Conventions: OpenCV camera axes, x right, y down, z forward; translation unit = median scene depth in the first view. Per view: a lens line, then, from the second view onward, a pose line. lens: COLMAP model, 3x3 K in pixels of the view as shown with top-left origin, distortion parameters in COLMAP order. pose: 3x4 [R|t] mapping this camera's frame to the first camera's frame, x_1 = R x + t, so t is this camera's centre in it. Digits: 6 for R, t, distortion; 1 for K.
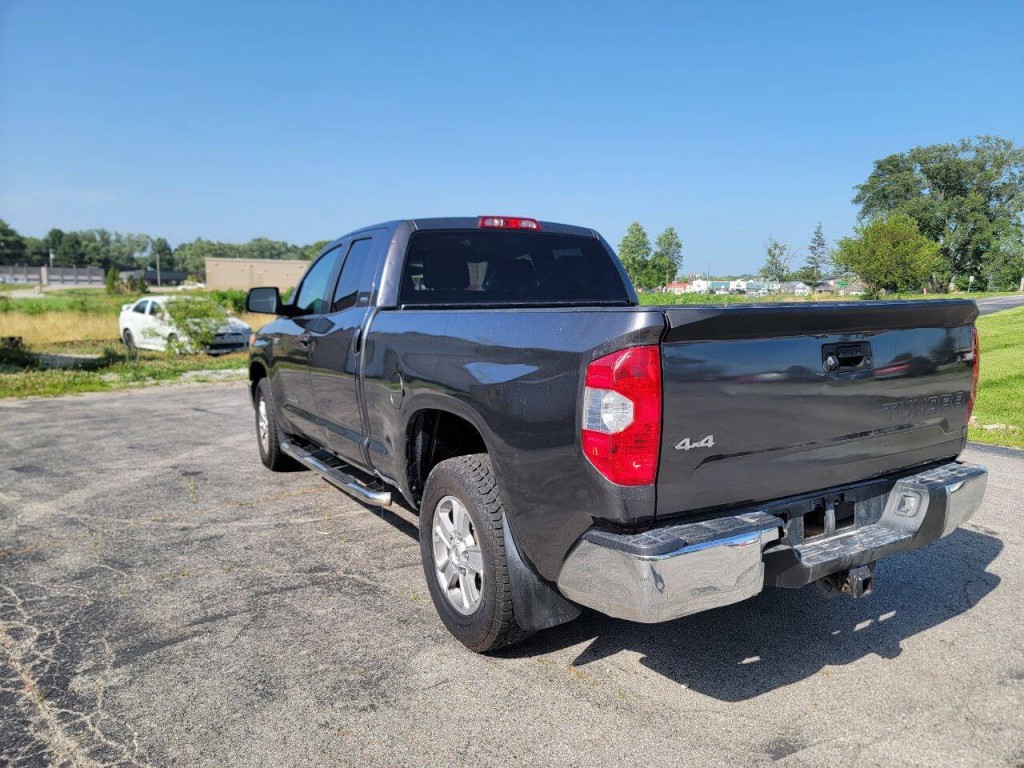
lens RADIAL K [[726.5, 0, 521.5], [0, 726.5, 377.9], [0, 0, 1]] dist [0.071841, -0.063422]
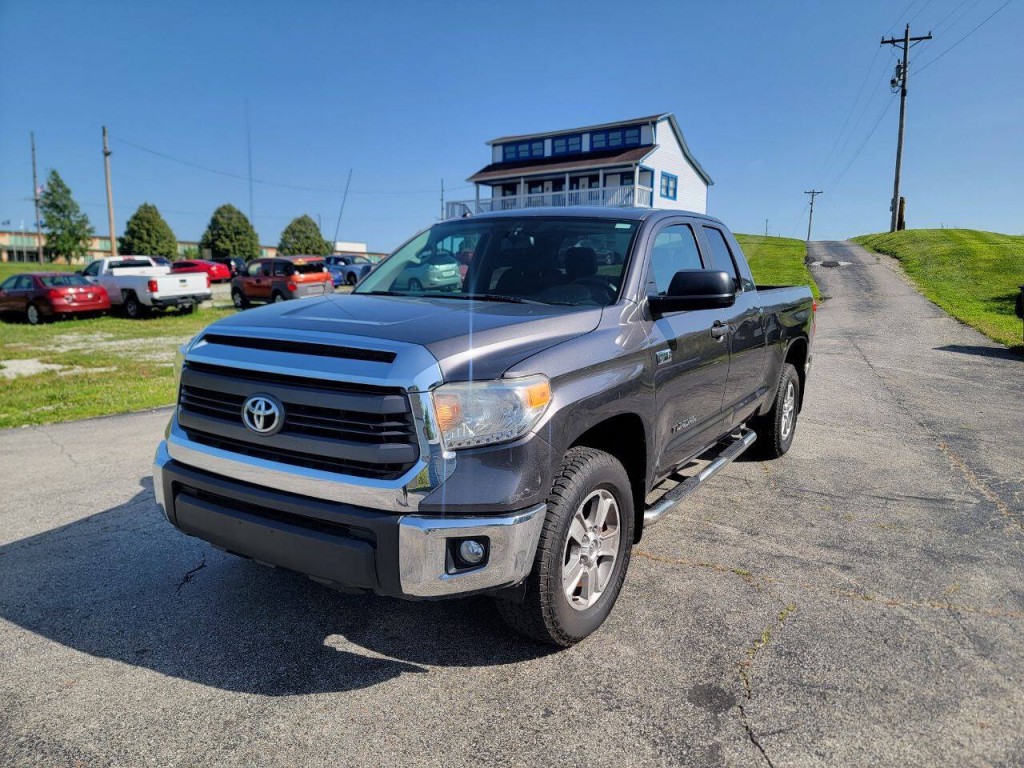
lens RADIAL K [[726.5, 0, 529.1], [0, 726.5, 372.1], [0, 0, 1]] dist [0.071841, -0.063422]
pose [[-0.474233, -0.116976, 0.872593, -1.453283], [0.087930, 0.979885, 0.179147, -0.275866], [-0.875997, 0.161685, -0.454408, 2.439889]]
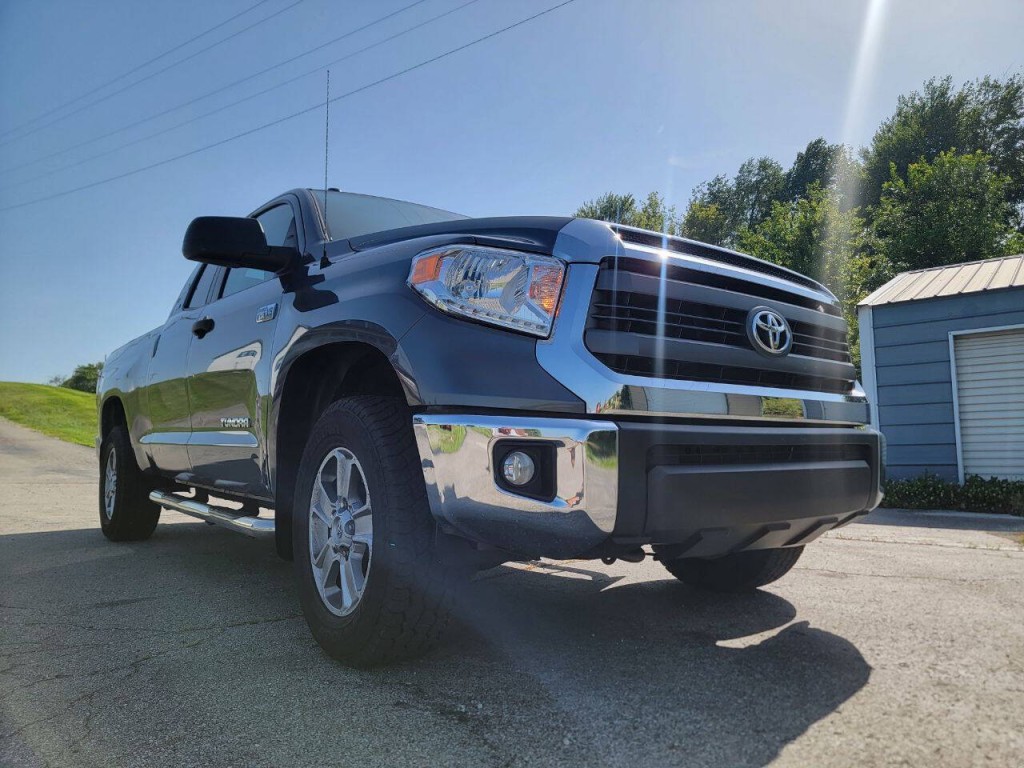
lens RADIAL K [[726.5, 0, 514.9], [0, 726.5, 374.7], [0, 0, 1]] dist [0.071841, -0.063422]
pose [[-0.990049, -0.008117, -0.140492, -0.231542], [-0.009657, 0.999900, 0.010285, -0.067096], [0.140394, 0.011540, -0.990028, 2.984135]]
